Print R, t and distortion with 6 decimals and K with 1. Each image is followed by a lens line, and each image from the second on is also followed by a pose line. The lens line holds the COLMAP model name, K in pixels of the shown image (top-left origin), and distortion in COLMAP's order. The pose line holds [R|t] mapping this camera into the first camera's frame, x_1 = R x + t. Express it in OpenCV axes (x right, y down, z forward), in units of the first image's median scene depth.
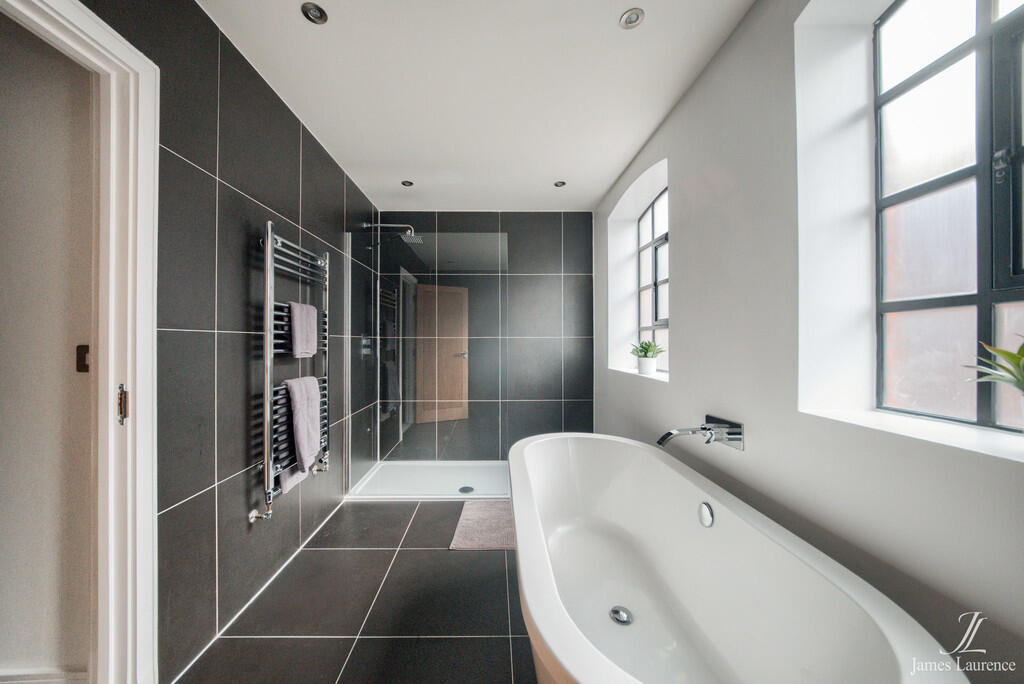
lens RADIAL K [[359.2, 0, 512.0], [0, 359.2, 342.0], [0, 0, 1]] dist [-0.000821, -0.000166]
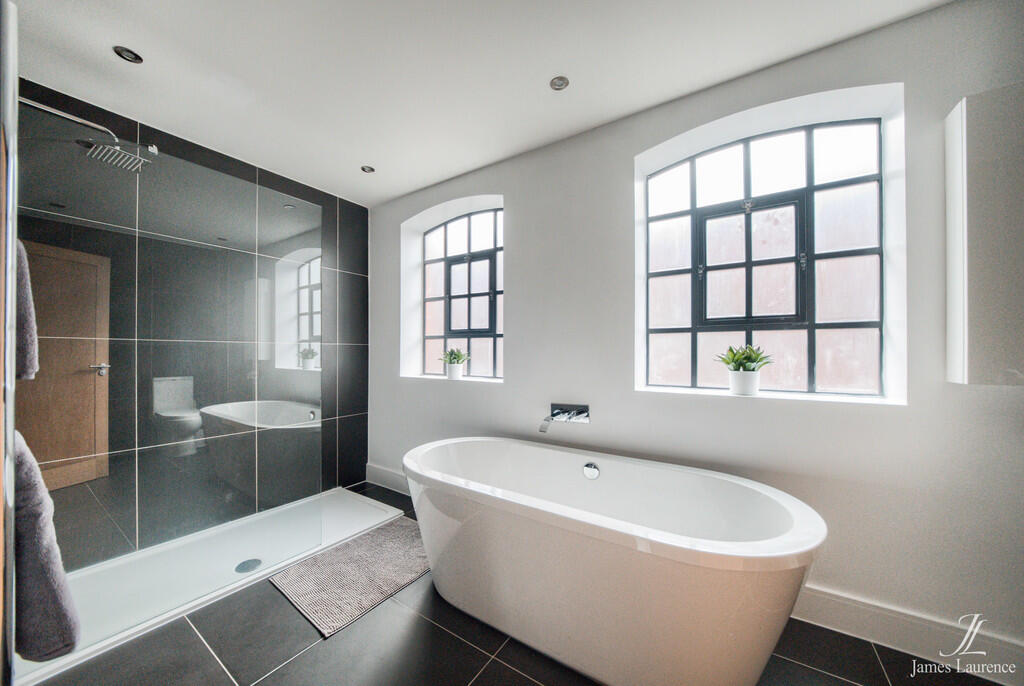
lens RADIAL K [[358.6, 0, 512.0], [0, 358.6, 352.0], [0, 0, 1]] dist [-0.000041, -0.000044]
pose [[0.587013, 0.004872, 0.809563, -0.344965], [-0.004549, 0.999986, -0.002719, 0.008288], [-0.809564, -0.002086, 0.587027, 0.183828]]
